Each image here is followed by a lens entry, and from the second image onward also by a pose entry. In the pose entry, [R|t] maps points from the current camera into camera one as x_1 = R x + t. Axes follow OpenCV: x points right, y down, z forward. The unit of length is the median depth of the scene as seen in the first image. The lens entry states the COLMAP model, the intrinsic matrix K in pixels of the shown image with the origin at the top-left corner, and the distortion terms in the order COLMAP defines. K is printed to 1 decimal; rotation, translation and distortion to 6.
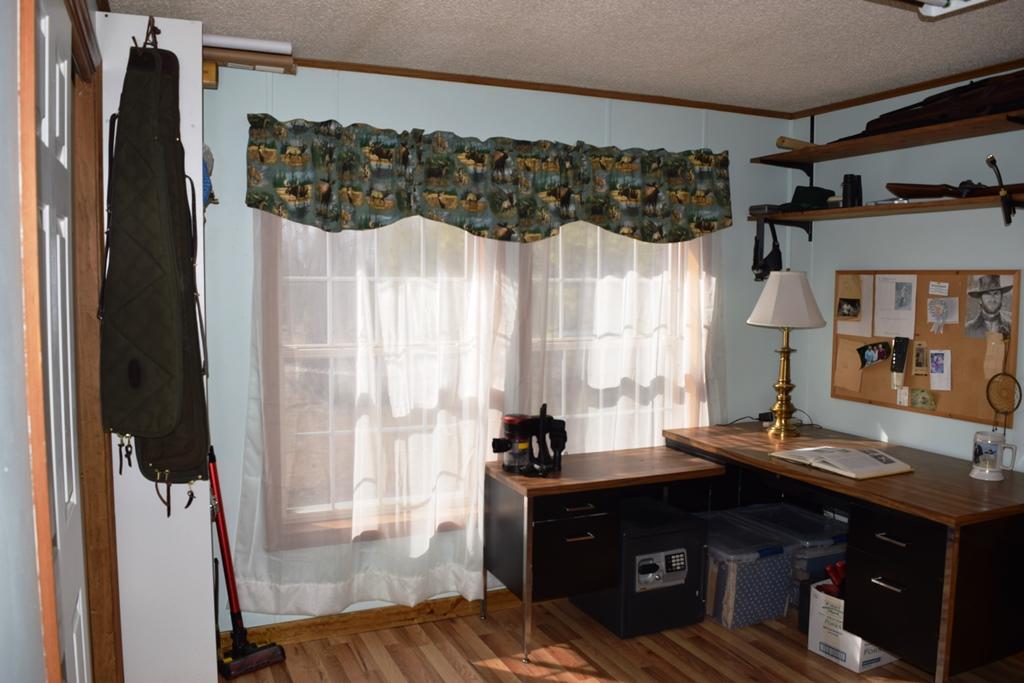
lens RADIAL K [[815.4, 0, 508.6], [0, 815.4, 338.5], [0, 0, 1]] dist [-0.096686, 0.020811]
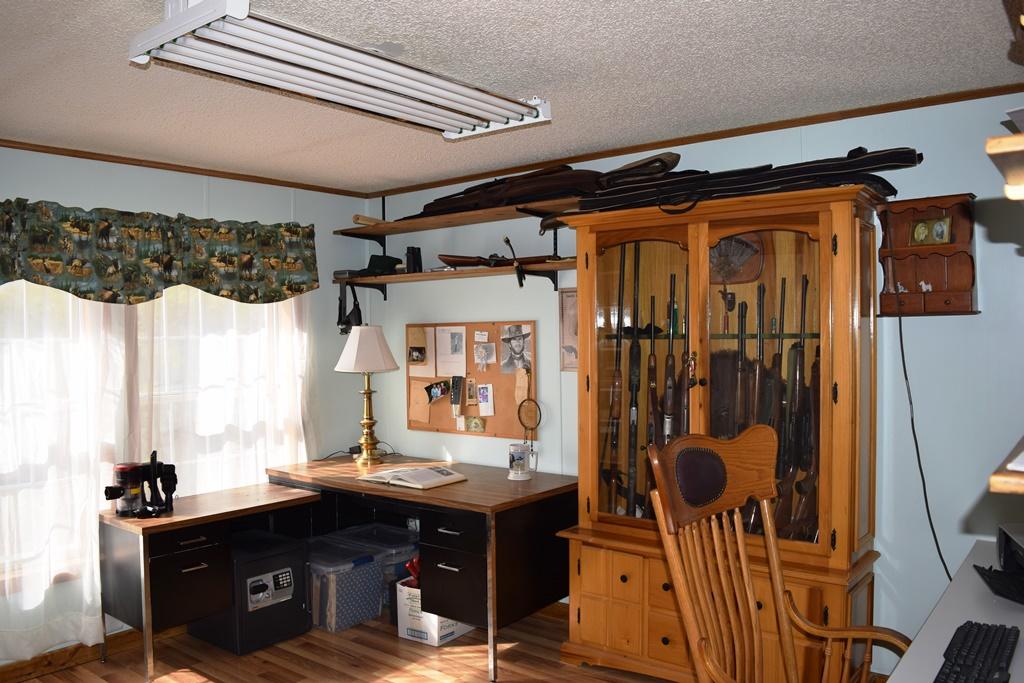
lens RADIAL K [[815.4, 0, 507.7], [0, 815.4, 346.0], [0, 0, 1]] dist [-0.096686, 0.020811]
pose [[0.889804, -0.027117, 0.455537, -0.018805], [0.054351, 0.997425, -0.046789, 0.015230], [-0.453095, 0.066392, 0.888986, -0.177606]]
